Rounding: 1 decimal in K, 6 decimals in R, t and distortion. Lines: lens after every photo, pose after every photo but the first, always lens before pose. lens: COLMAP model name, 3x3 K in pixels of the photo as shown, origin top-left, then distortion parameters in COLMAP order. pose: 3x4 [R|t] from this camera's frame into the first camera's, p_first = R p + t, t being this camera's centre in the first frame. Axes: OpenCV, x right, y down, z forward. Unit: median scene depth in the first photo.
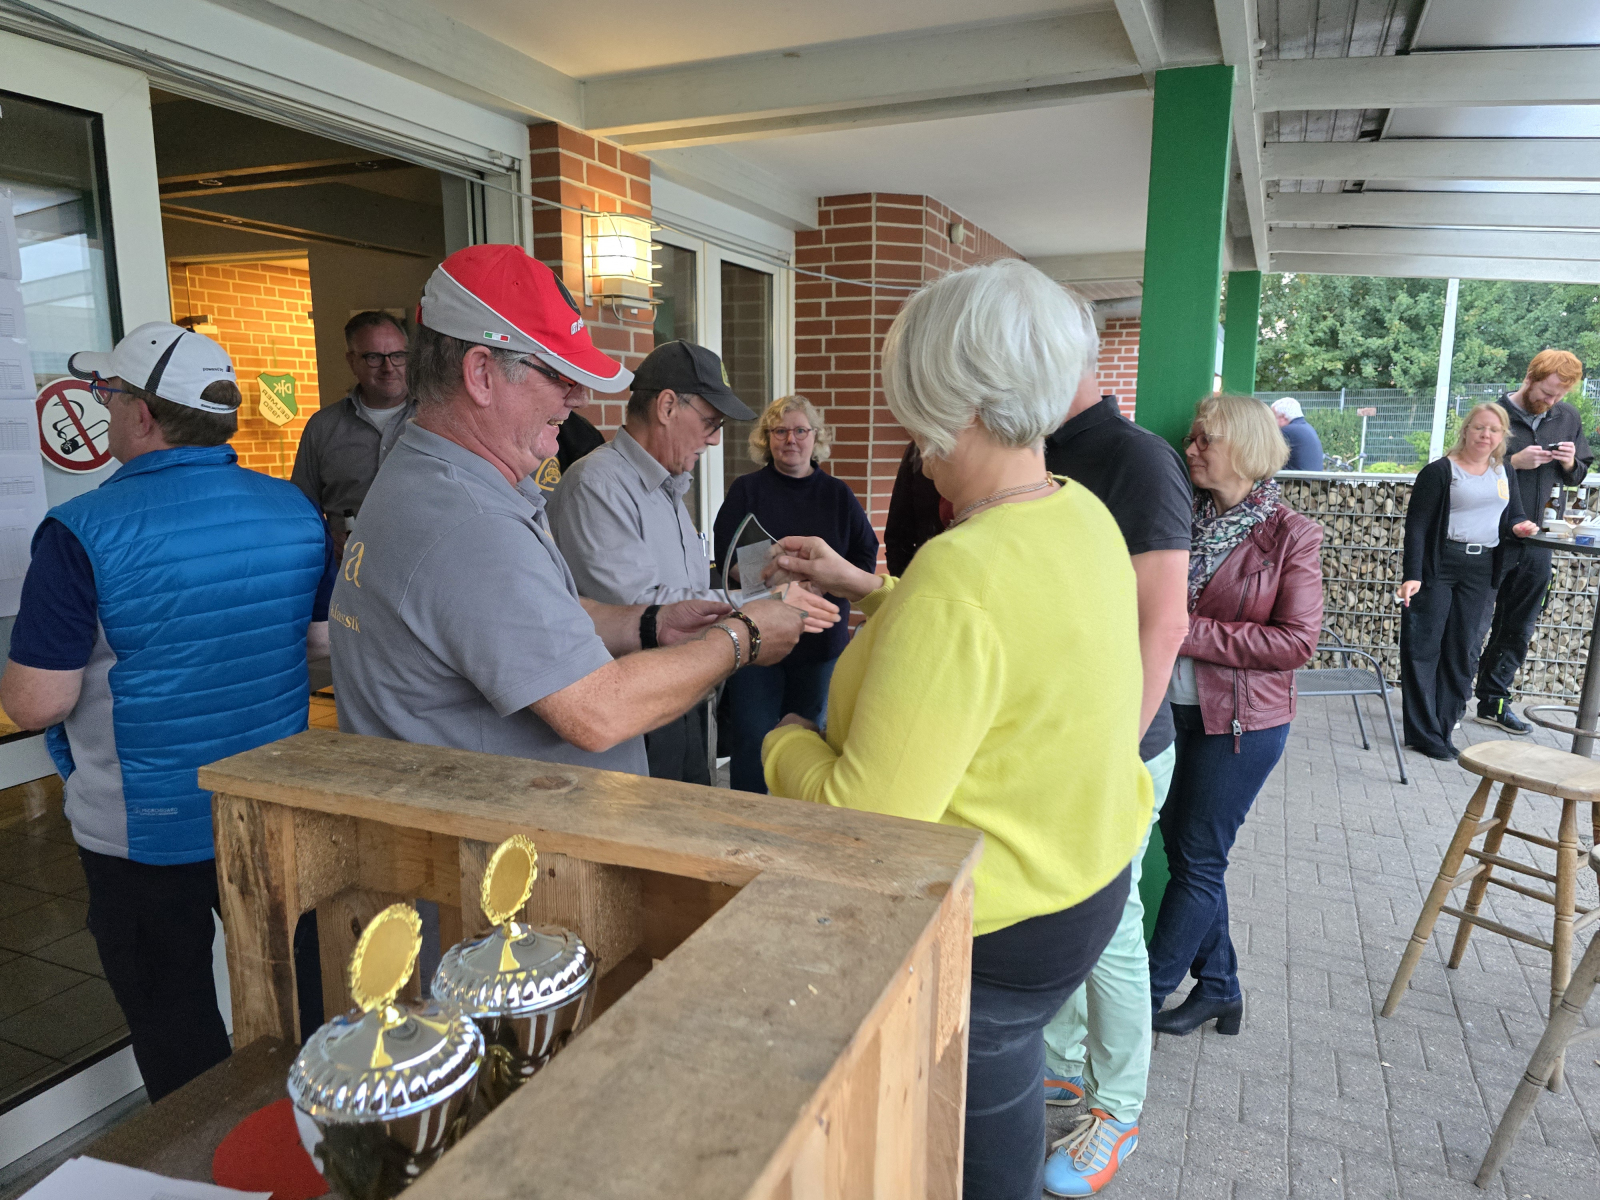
lens RADIAL K [[1088.2, 0, 806.6], [0, 1088.2, 602.6], [0, 0, 1]] dist [0.054886, -0.052468]
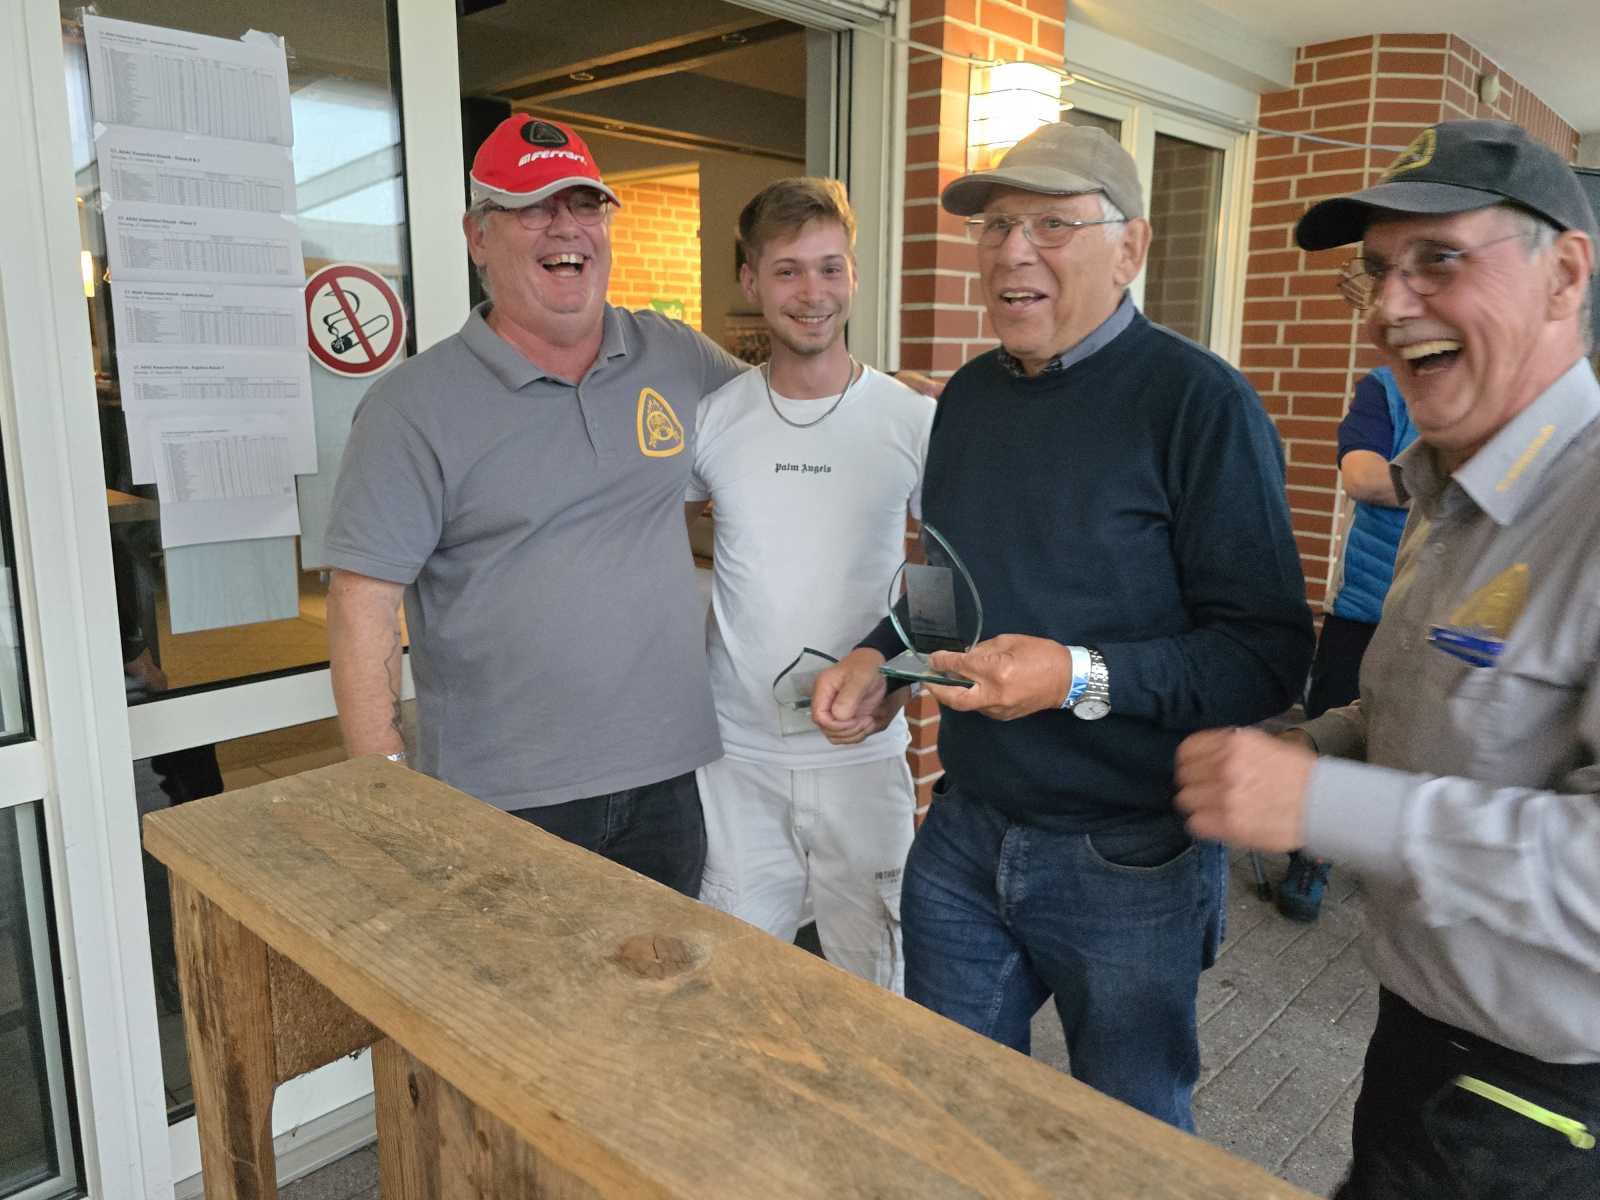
lens RADIAL K [[1182.8, 0, 819.3], [0, 1182.8, 548.9], [0, 0, 1]] dist [0.072228, -0.106072]
pose [[0.940390, 0.061868, -0.334423, -0.000734], [-0.064926, 0.997888, 0.002037, -0.006147], [0.333843, 0.019797, 0.942421, 0.167161]]
